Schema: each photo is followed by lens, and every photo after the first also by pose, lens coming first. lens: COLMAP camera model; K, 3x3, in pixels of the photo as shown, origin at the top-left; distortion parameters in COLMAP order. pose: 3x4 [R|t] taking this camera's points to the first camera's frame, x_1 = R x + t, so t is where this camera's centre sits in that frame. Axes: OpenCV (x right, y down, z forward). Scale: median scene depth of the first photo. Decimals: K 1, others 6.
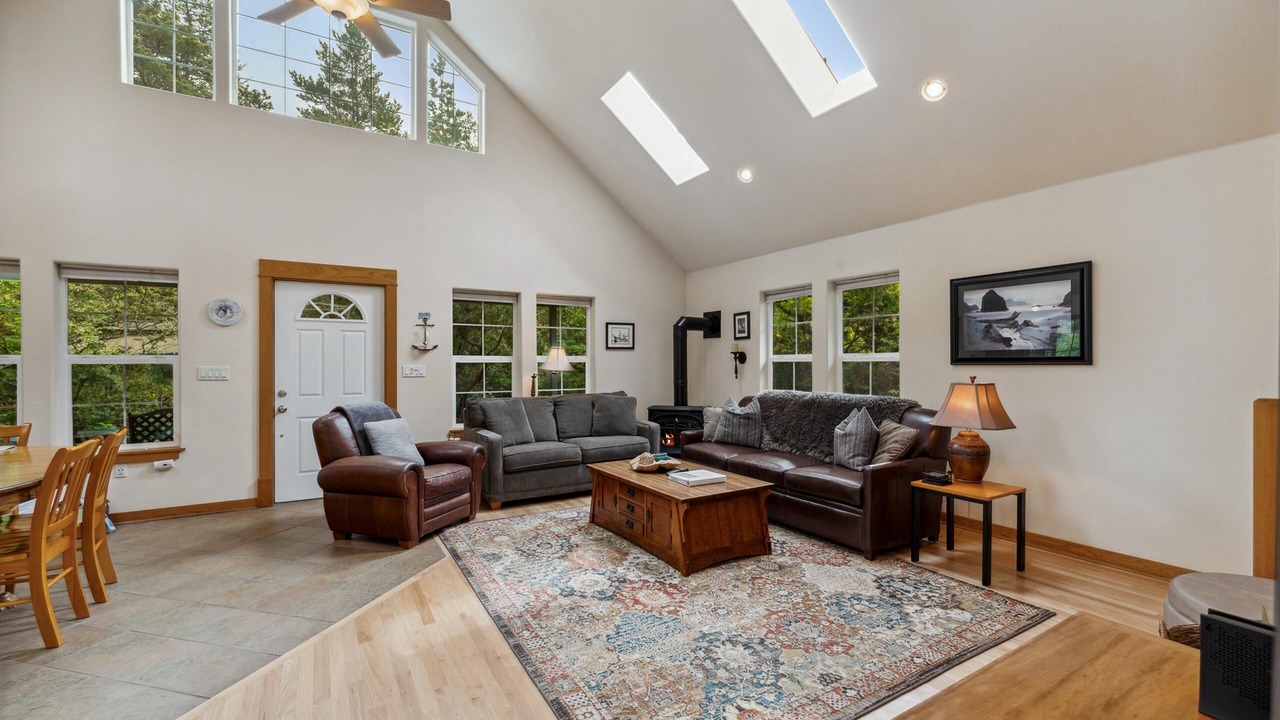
lens RADIAL K [[531.6, 0, 636.2], [0, 531.6, 364.2], [0, 0, 1]] dist [-0.003442, 0.000183]
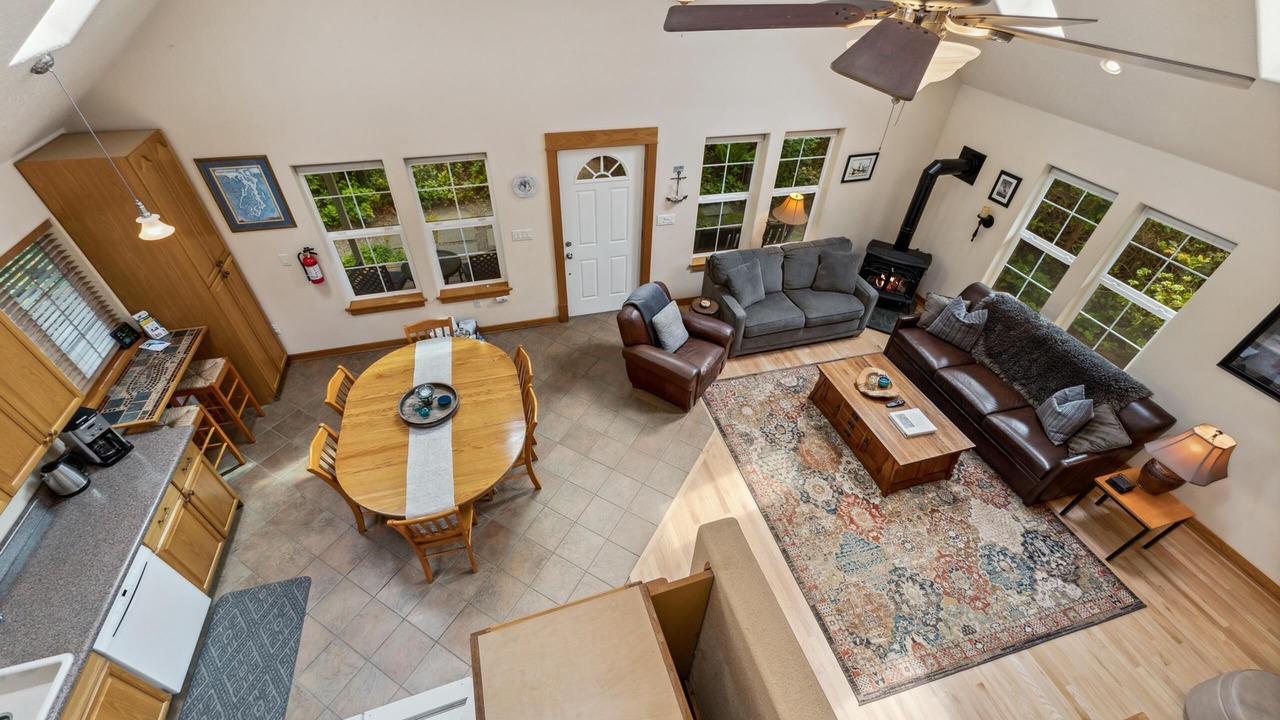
lens RADIAL K [[511.0, 0, 639.2], [0, 511.0, 361.6], [0, 0, 1]] dist [0.001814, 0.000277]
pose [[0.966222, 0.192638, -0.171189, -0.266588], [-0.033953, 0.753633, 0.656418, -0.537130], [0.255465, -0.628433, 0.734717, 0.008440]]
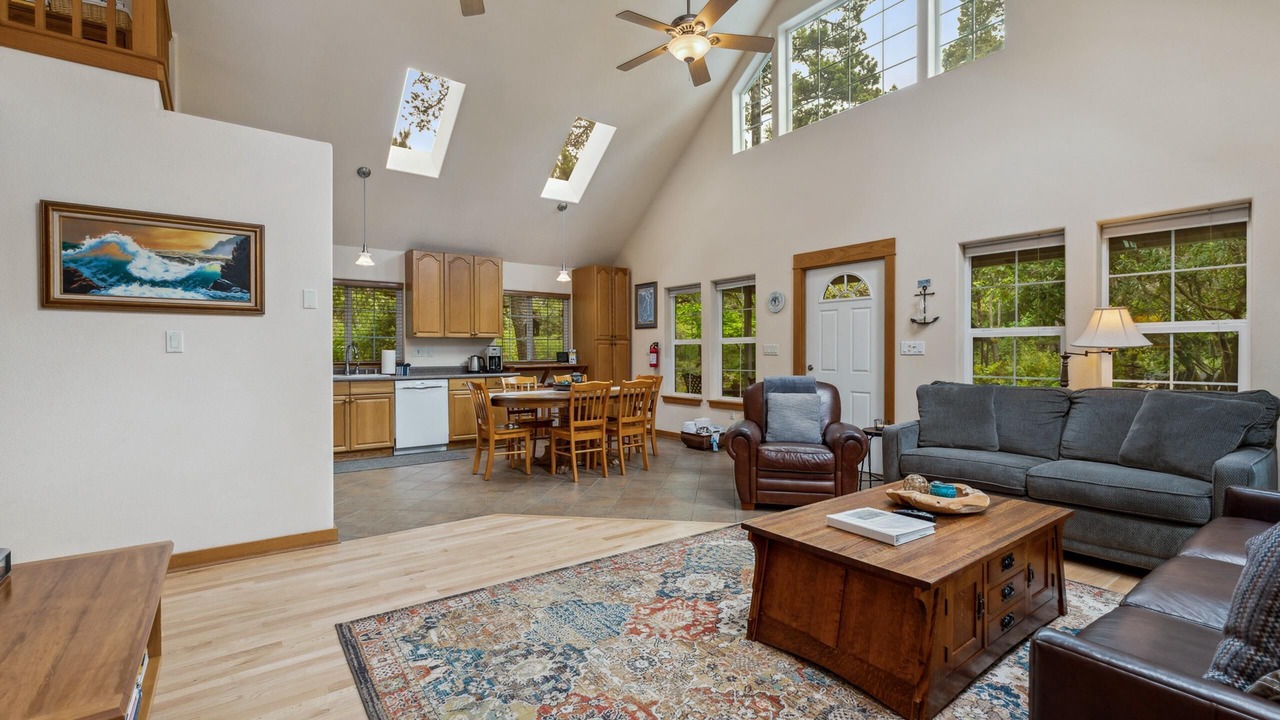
lens RADIAL K [[562.9, 0, 639.6], [0, 562.9, 356.4], [0, 0, 1]] dist [0.001337, -0.000025]
pose [[0.095657, 0.007633, -0.995385, 0.534047], [-0.000106, 0.999971, 0.007658, 0.022457], [0.995414, -0.000627, 0.095655, 0.533430]]
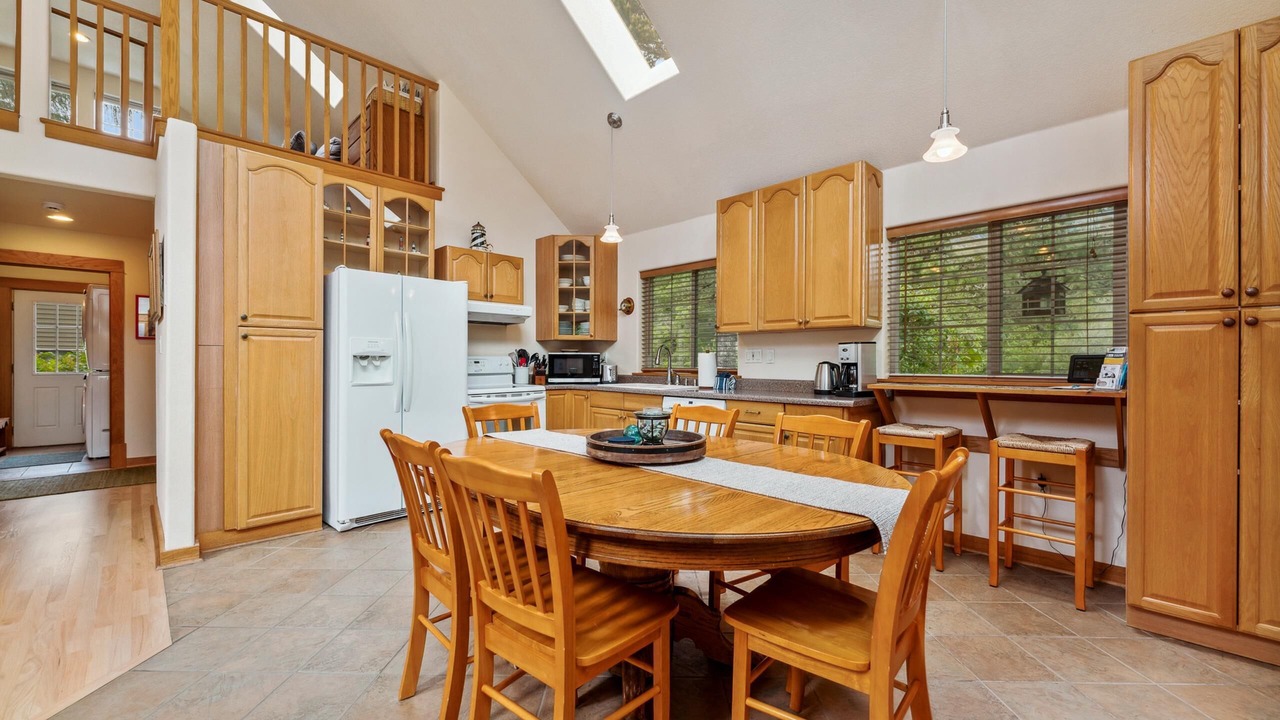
lens RADIAL K [[511.0, 0, 628.7], [0, 511.0, 363.0], [0, 0, 1]] dist [0.001814, 0.000277]
pose [[-0.974053, -0.001421, -0.226317, -0.629780], [-0.003146, 0.999969, 0.007261, 0.028739], [0.226300, 0.007785, -0.974027, 0.907869]]
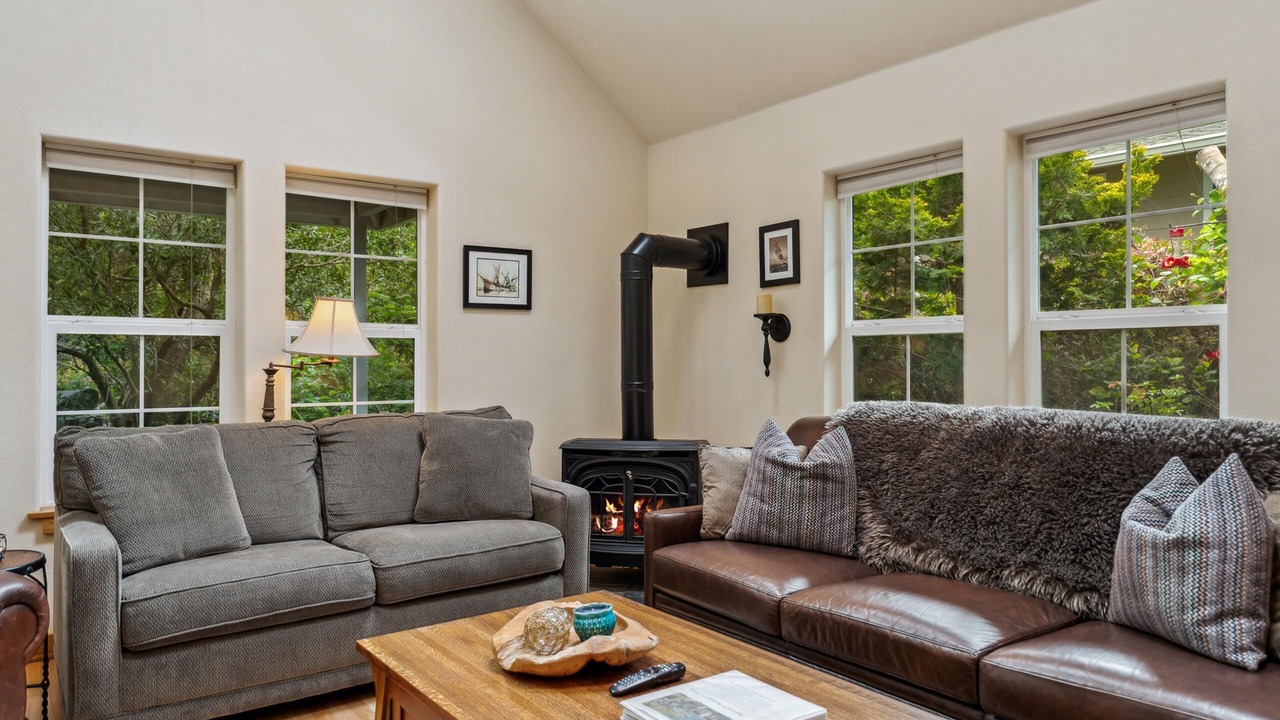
lens RADIAL K [[845.3, 0, 635.6], [0, 845.3, 352.3], [0, 0, 1]] dist [-0.003396, 0.002027]
pose [[0.995174, 0.001355, 0.098118, 0.019577], [-0.000271, 0.999939, -0.011055, 0.020462], [-0.098127, 0.010975, 0.995113, 0.434759]]
